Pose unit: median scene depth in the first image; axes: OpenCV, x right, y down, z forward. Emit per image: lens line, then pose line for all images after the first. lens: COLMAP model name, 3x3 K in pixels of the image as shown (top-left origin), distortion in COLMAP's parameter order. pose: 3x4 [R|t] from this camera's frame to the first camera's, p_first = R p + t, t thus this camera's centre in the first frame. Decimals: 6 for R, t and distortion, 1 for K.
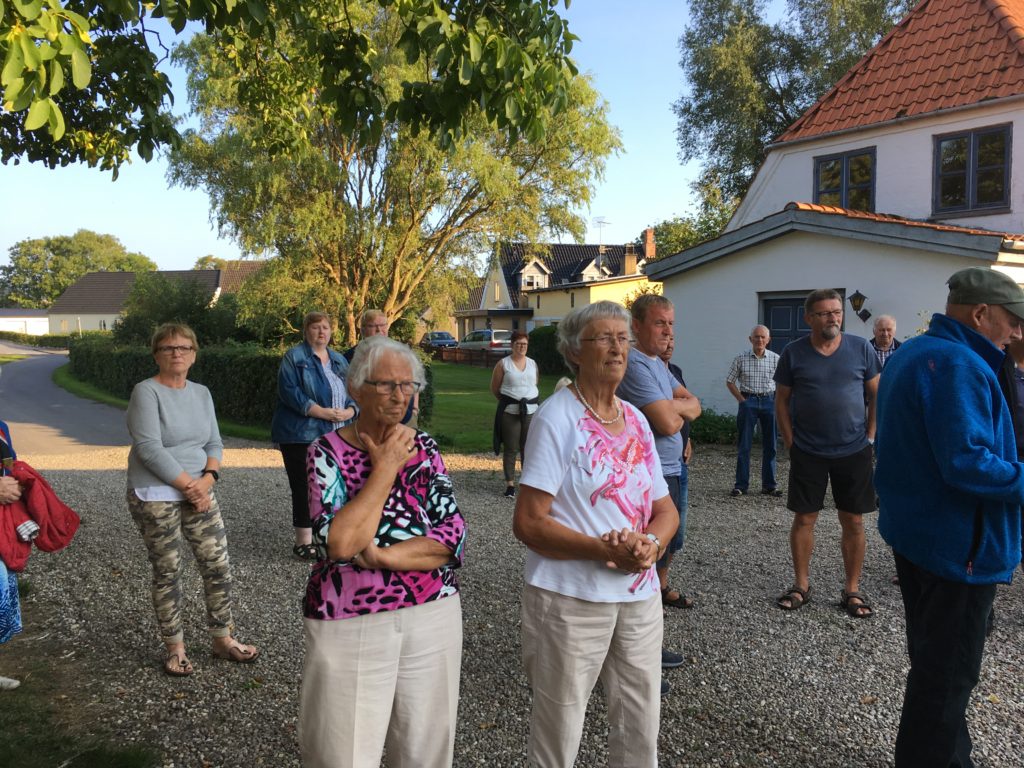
lens RADIAL K [[892.6, 0, 513.3], [0, 892.6, 375.2], [0, 0, 1]] dist [0.072493, -0.054106]
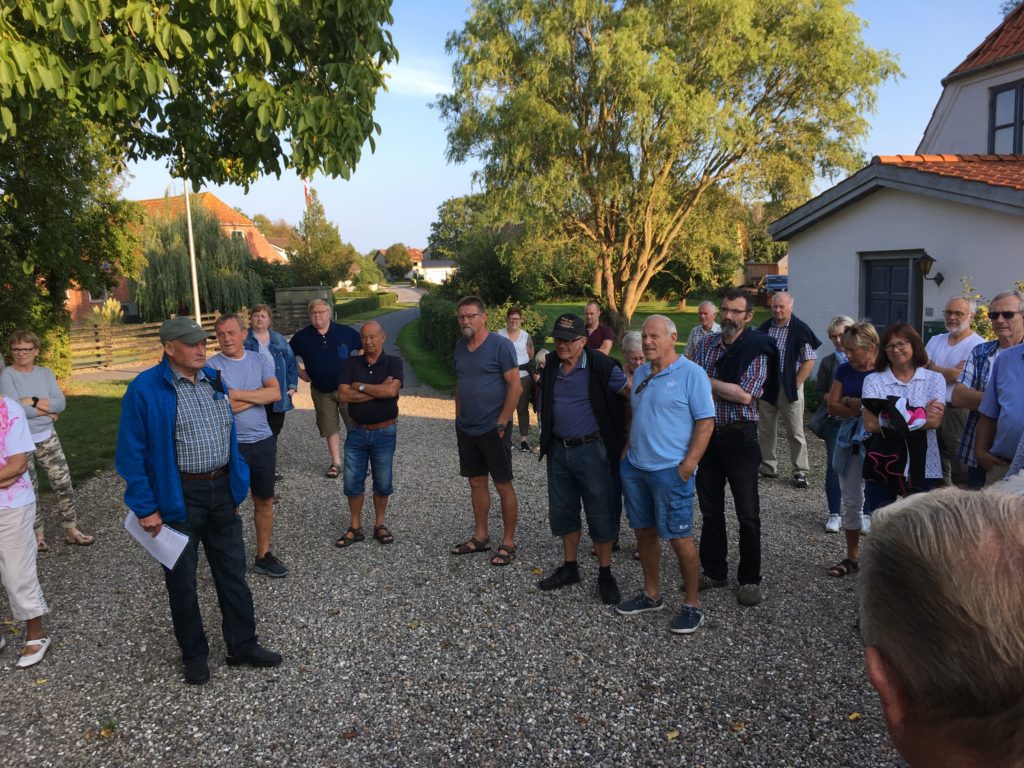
lens RADIAL K [[892.6, 0, 504.8], [0, 892.6, 390.4], [0, 0, 1]] dist [0.072493, -0.054106]
pose [[0.900302, 0.033286, -0.433992, 0.384500], [0.003277, 0.996525, 0.083230, -0.029964], [0.435254, -0.076354, 0.897064, -0.030389]]
